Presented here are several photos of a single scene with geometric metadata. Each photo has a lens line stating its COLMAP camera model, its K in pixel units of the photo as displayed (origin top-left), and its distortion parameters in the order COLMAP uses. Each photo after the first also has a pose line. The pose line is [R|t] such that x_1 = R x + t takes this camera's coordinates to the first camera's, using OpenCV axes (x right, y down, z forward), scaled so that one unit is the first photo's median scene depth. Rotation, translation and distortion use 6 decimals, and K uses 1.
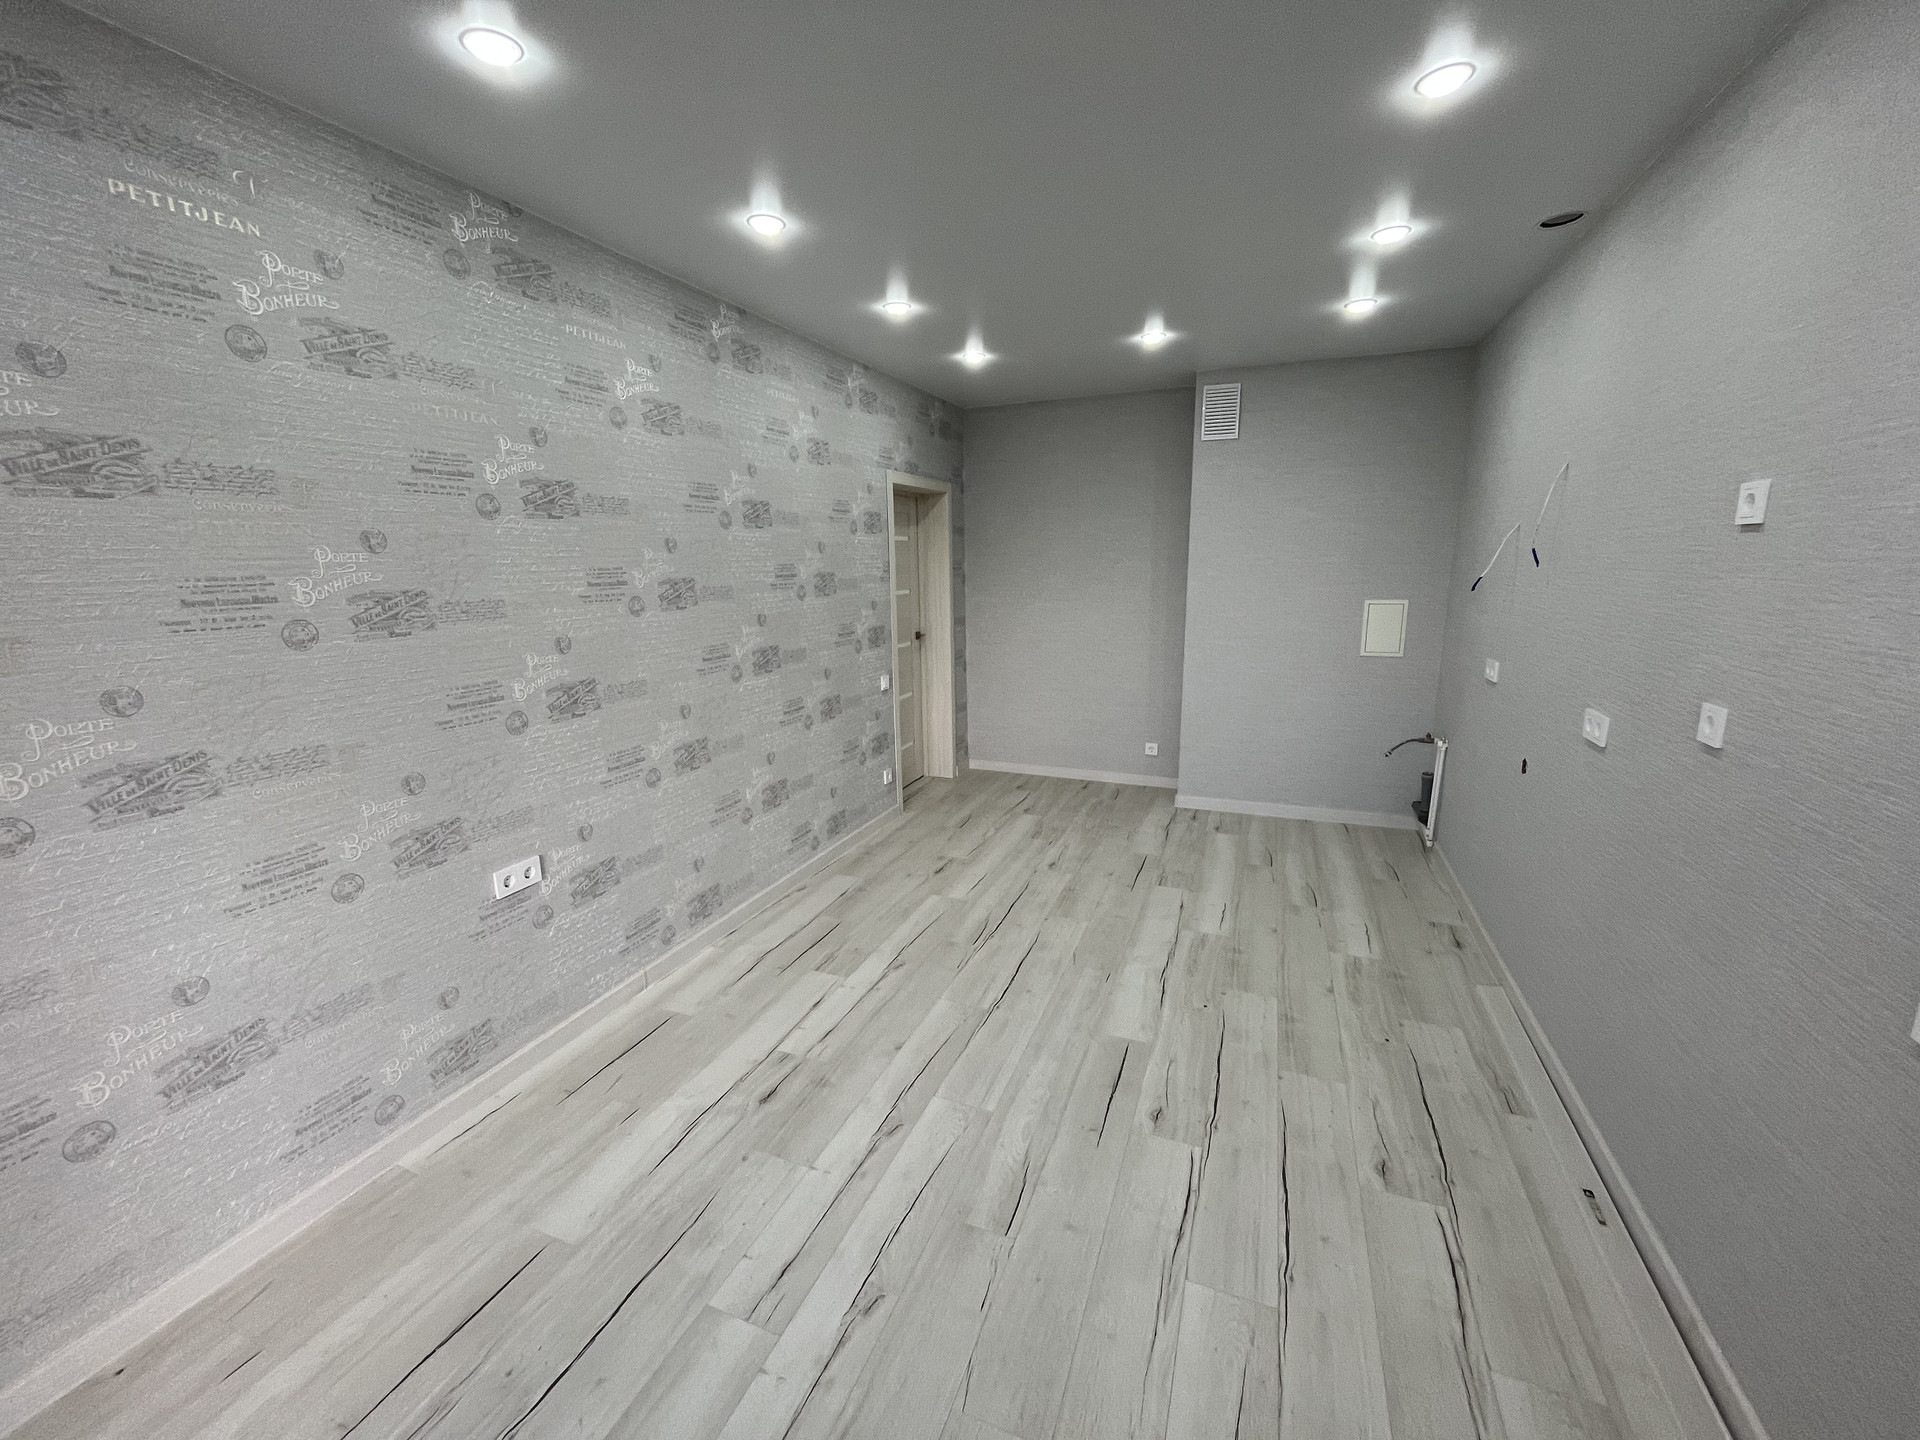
lens RADIAL K [[776.6, 0, 952.9], [0, 776.6, 718.6], [0, 0, 1]] dist [-0.001945, -0.000369]
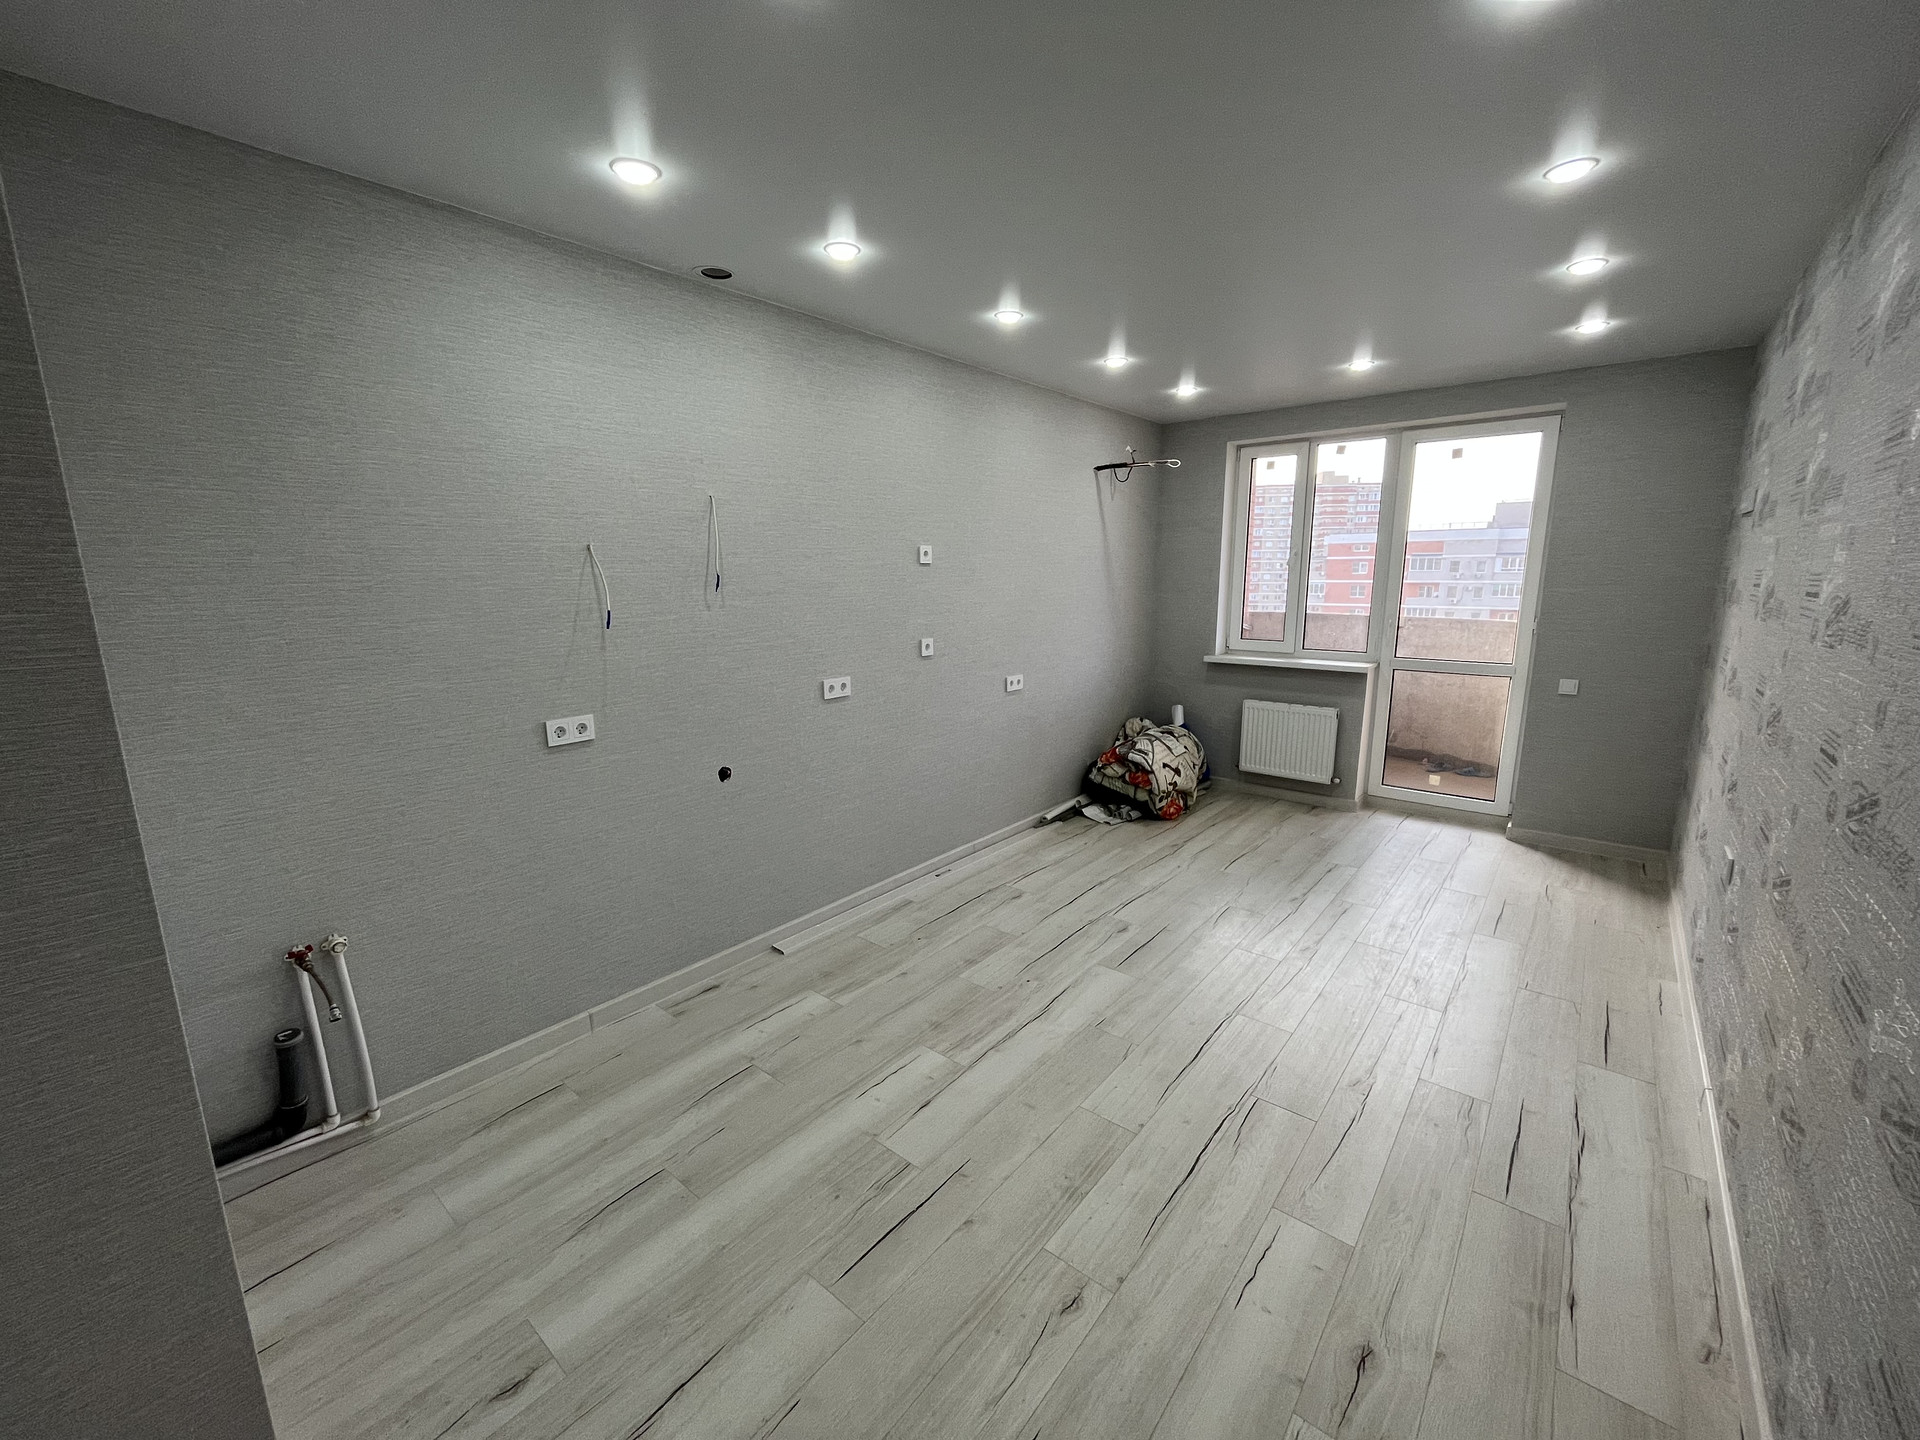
lens RADIAL K [[776.6, 0, 952.9], [0, 776.6, 718.6], [0, 0, 1]] dist [-0.001945, -0.000369]
pose [[-0.952776, -0.032512, 0.301928, 0.095271], [0.085692, 0.925062, 0.370024, -0.349159], [-0.291332, 0.378423, -0.878591, 1.663859]]
